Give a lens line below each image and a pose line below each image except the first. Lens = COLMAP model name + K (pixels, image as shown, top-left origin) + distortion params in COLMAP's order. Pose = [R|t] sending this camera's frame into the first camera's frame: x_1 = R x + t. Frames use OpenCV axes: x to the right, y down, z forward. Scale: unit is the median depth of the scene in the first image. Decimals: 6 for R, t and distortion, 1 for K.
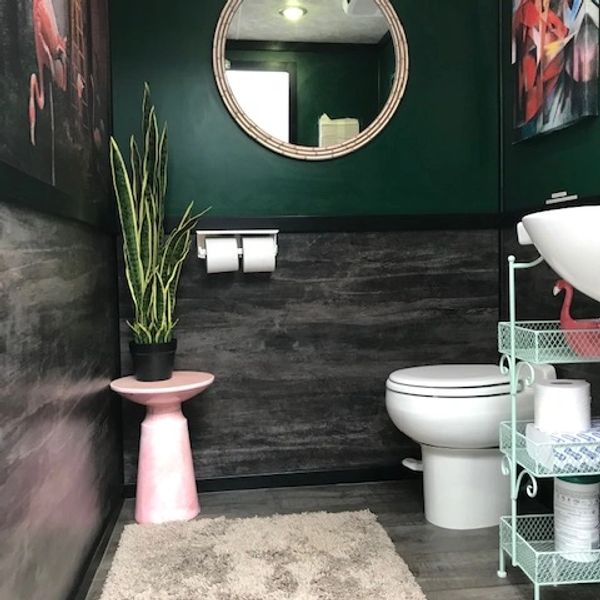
lens RADIAL K [[686.2, 0, 300.0], [0, 686.2, 300.0], [0, 0, 1]] dist [0.134379, -0.002798]
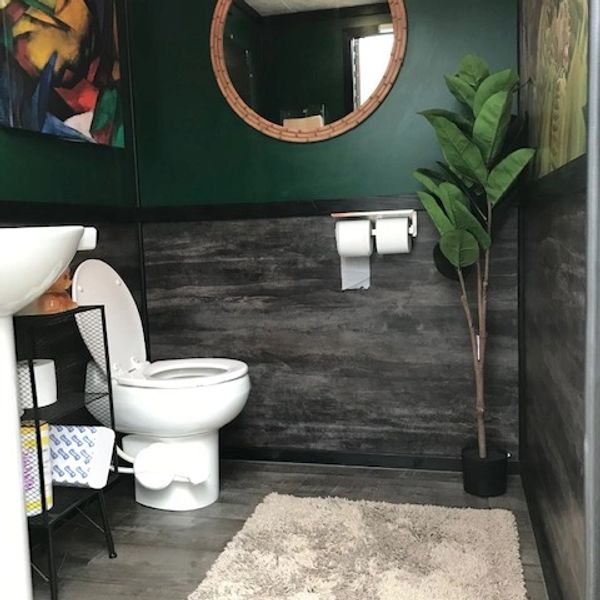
lens RADIAL K [[686.6, 0, 315.1], [0, 686.6, 298.3], [0, 0, 1]] dist [0.039378, -0.016829]
pose [[0.919272, 0.026653, -0.392719, 0.242566], [-0.015236, 0.999367, 0.032162, -0.006220], [0.393327, -0.023583, 0.919096, 0.039819]]
